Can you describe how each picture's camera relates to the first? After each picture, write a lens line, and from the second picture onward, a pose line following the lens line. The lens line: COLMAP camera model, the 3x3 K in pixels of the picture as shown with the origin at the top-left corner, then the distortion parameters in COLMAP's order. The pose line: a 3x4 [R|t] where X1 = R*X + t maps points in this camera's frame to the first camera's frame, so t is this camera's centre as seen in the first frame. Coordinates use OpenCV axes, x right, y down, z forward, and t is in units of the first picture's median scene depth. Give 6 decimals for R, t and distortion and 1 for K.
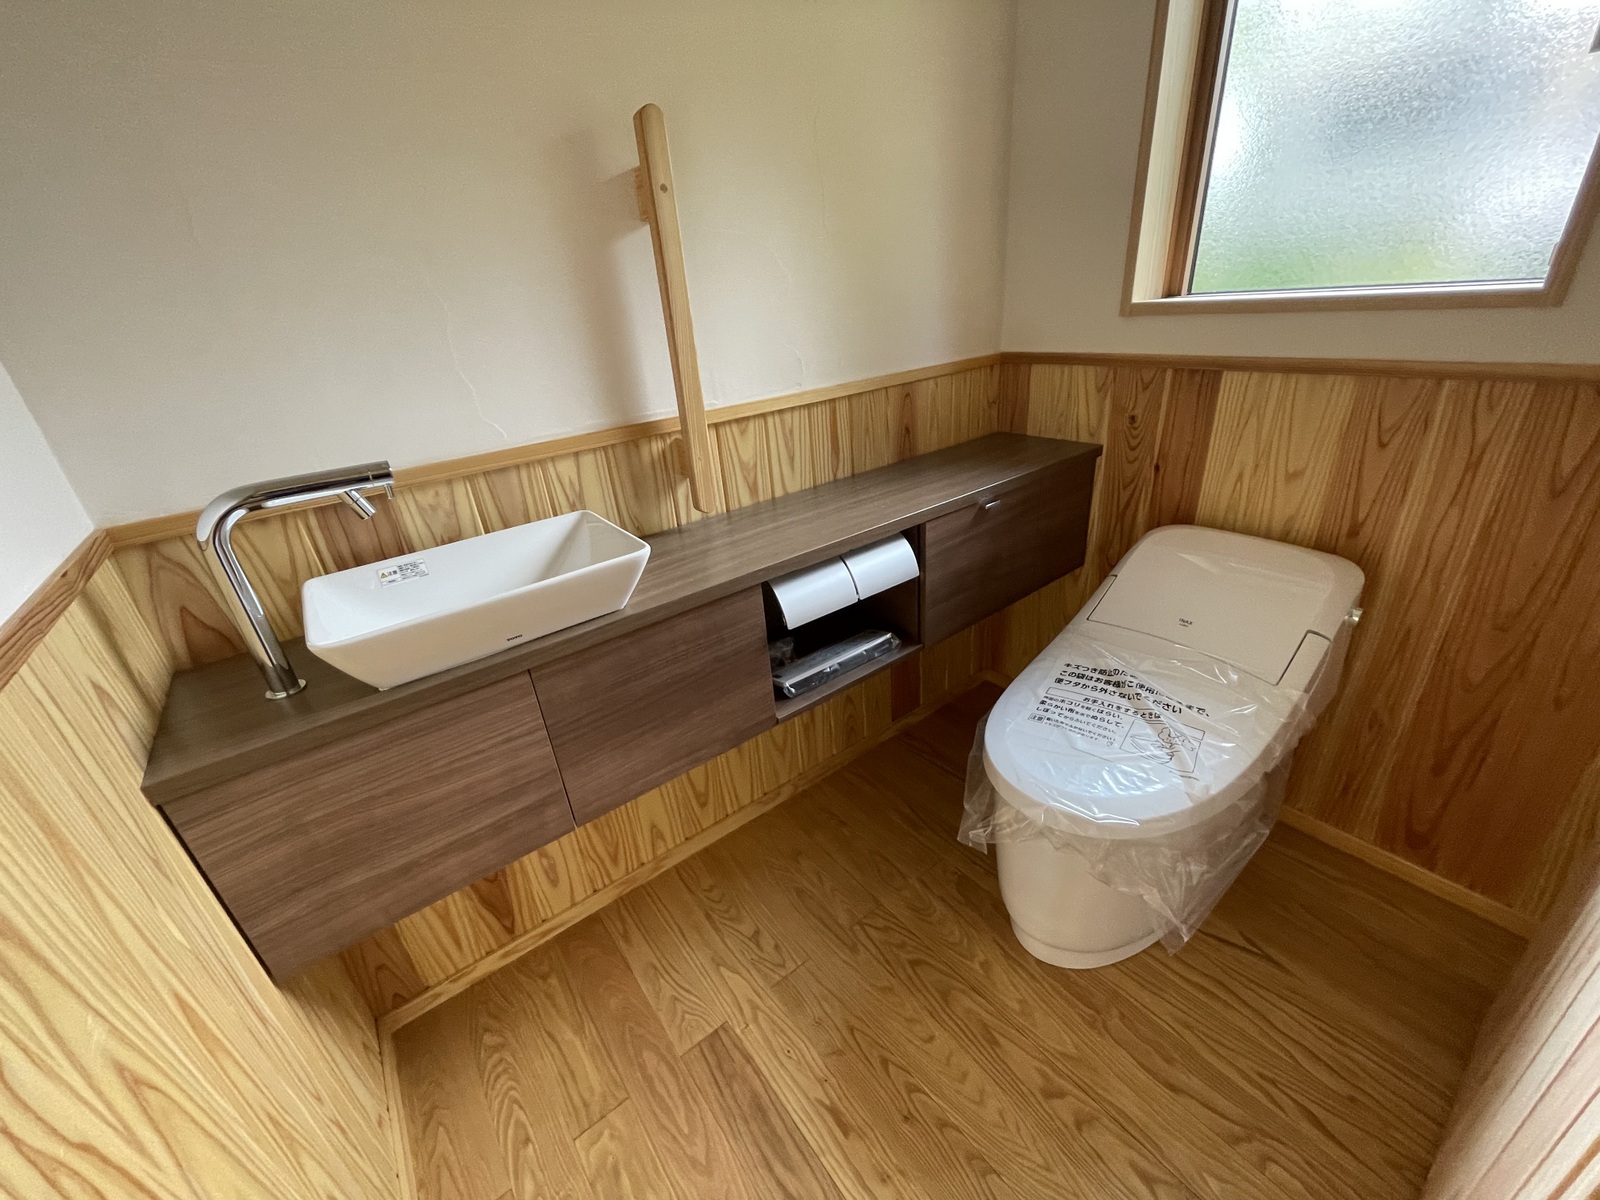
lens RADIAL K [[643.4, 0, 798.3], [0, 643.4, 603.2], [0, 0, 1]] dist [0.001311, 0.000071]
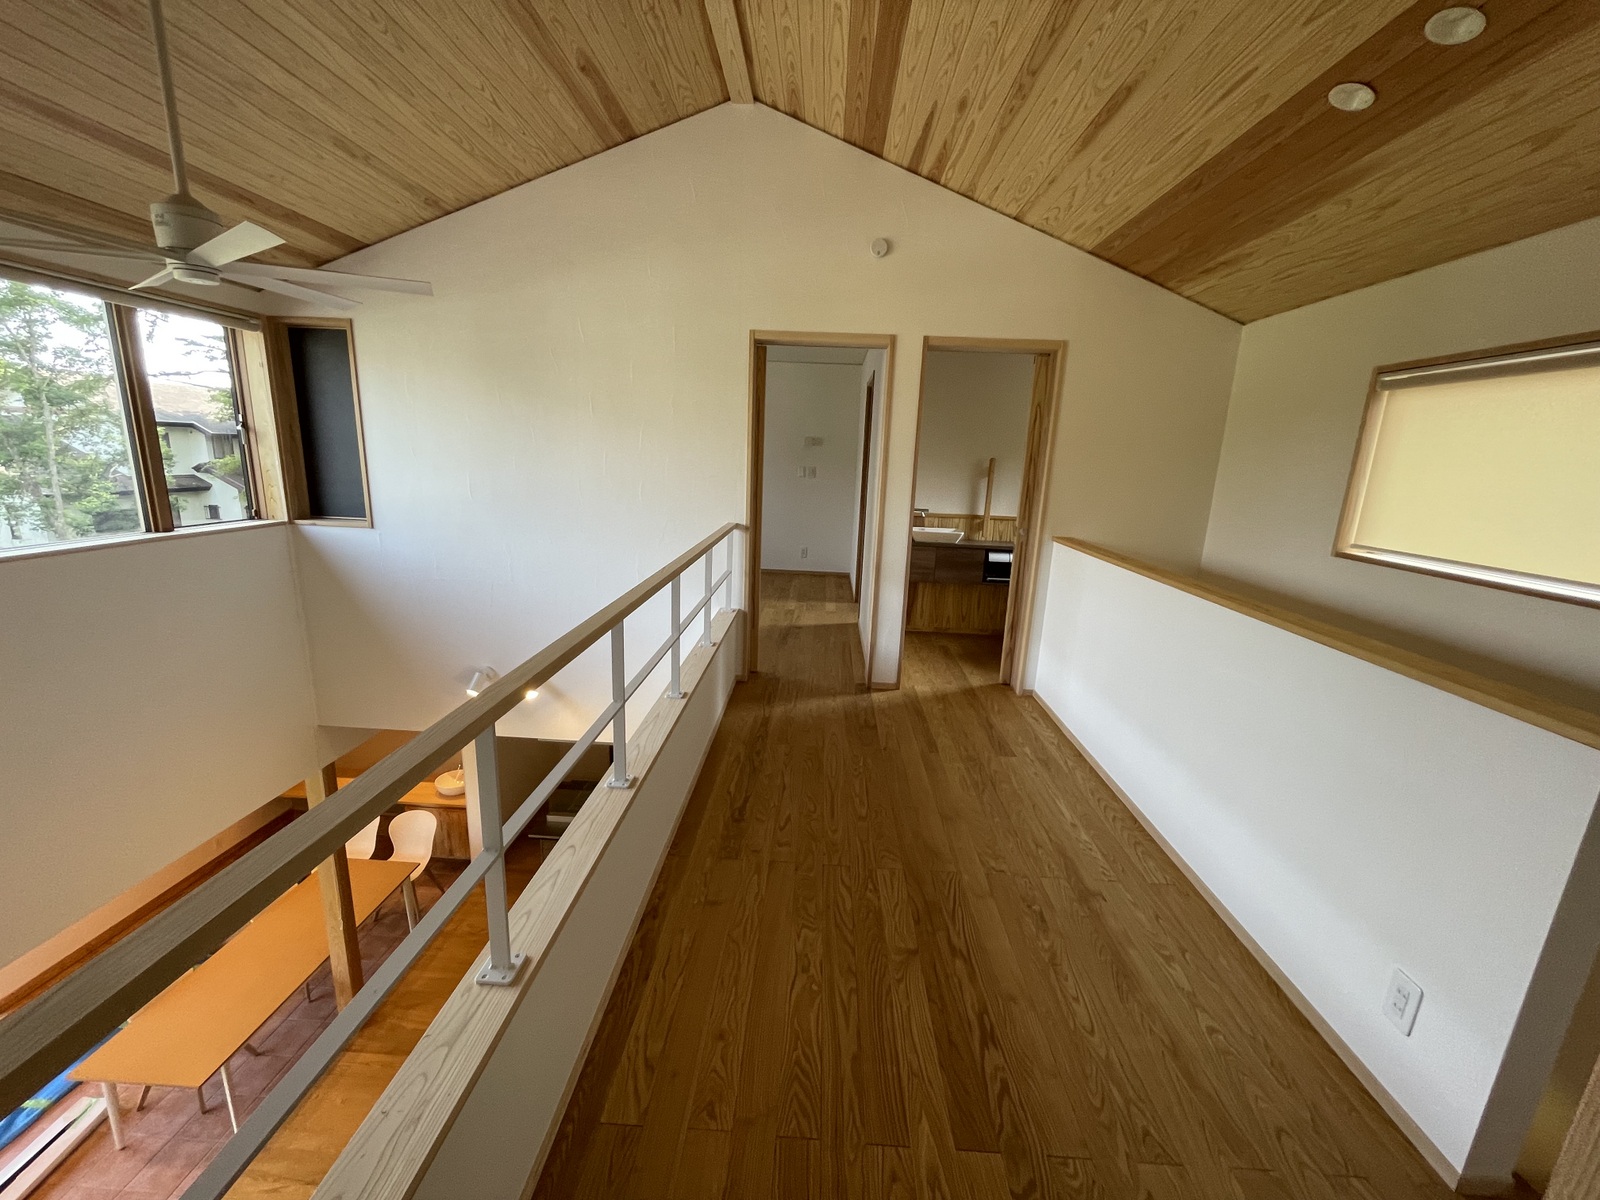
lens RADIAL K [[643.4, 0, 798.3], [0, 643.4, 603.2], [0, 0, 1]] dist [0.001311, 0.000071]
pose [[0.760152, 0.255760, -0.597290, 1.817666], [-0.371296, 0.925375, -0.076289, 1.202917], [0.533206, 0.279763, 0.798389, -3.396864]]
